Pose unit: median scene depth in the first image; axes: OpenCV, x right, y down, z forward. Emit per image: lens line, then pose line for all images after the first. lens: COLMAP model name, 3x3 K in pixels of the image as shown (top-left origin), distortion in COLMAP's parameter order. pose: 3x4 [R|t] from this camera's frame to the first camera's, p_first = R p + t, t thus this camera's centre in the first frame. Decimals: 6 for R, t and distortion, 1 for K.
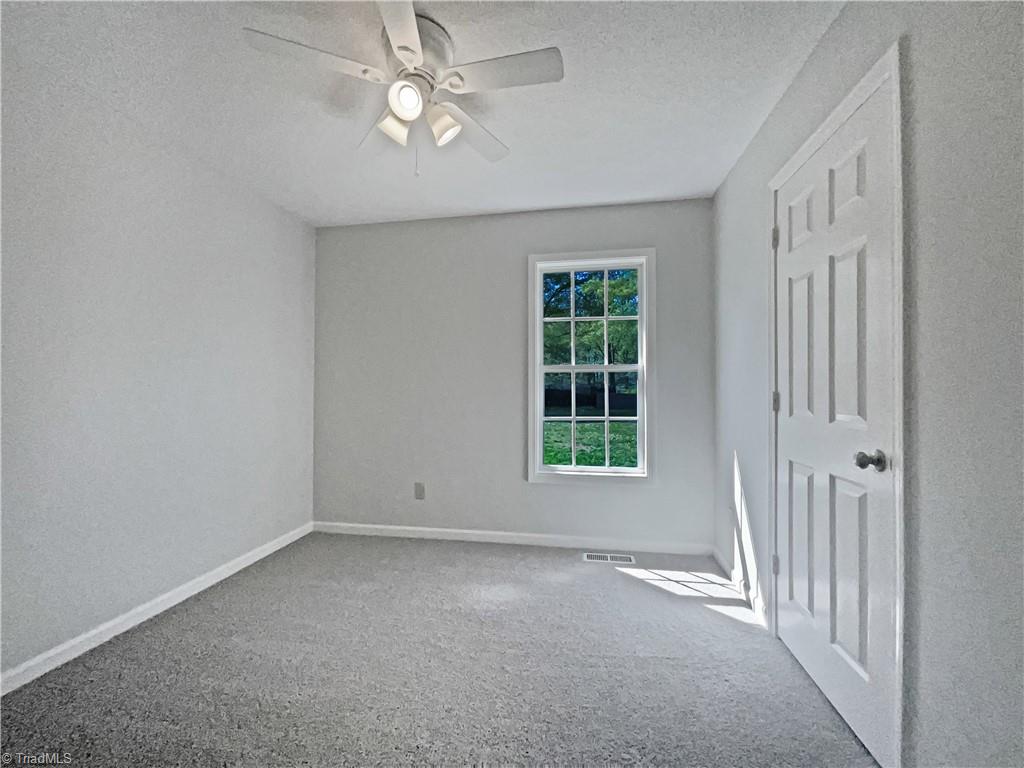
lens RADIAL K [[418.5, 0, 512.1], [0, 418.5, 388.2], [0, 0, 1]] dist [-0.001095, 0.000867]
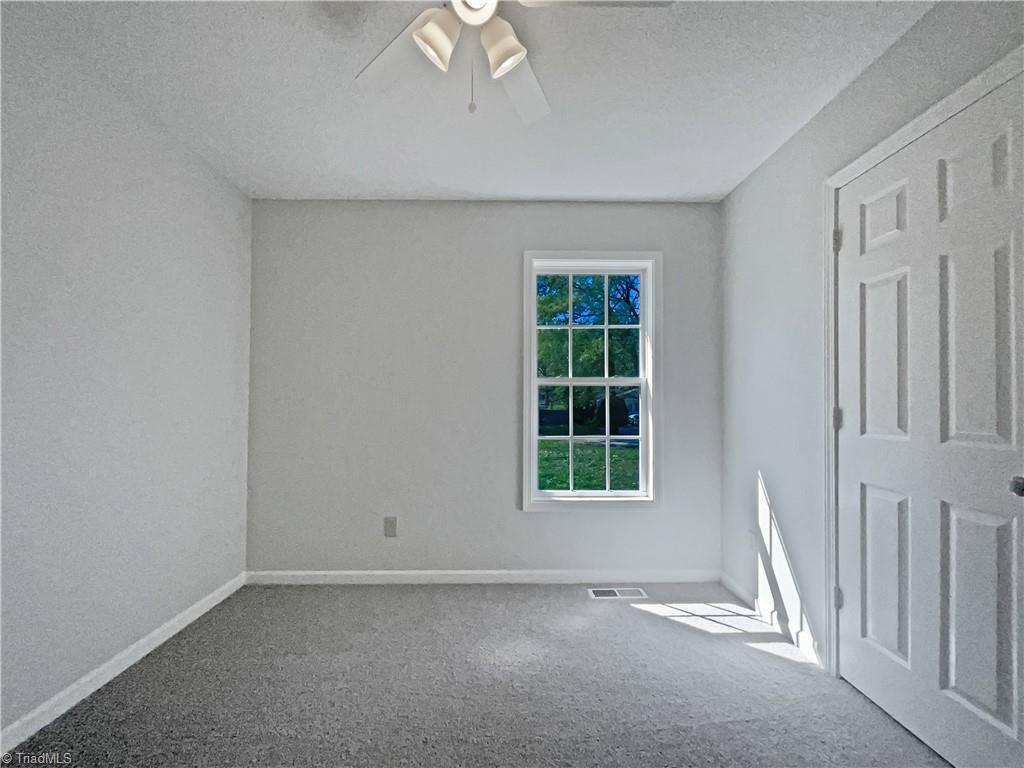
lens RADIAL K [[418.5, 0, 498.8], [0, 418.5, 401.8], [0, 0, 1]] dist [-0.001095, 0.000867]
pose [[0.983741, 0.002251, 0.179580, -0.174573], [-0.001119, 0.999979, -0.006408, 0.001674], [-0.179591, 0.006103, 0.983722, 0.155343]]
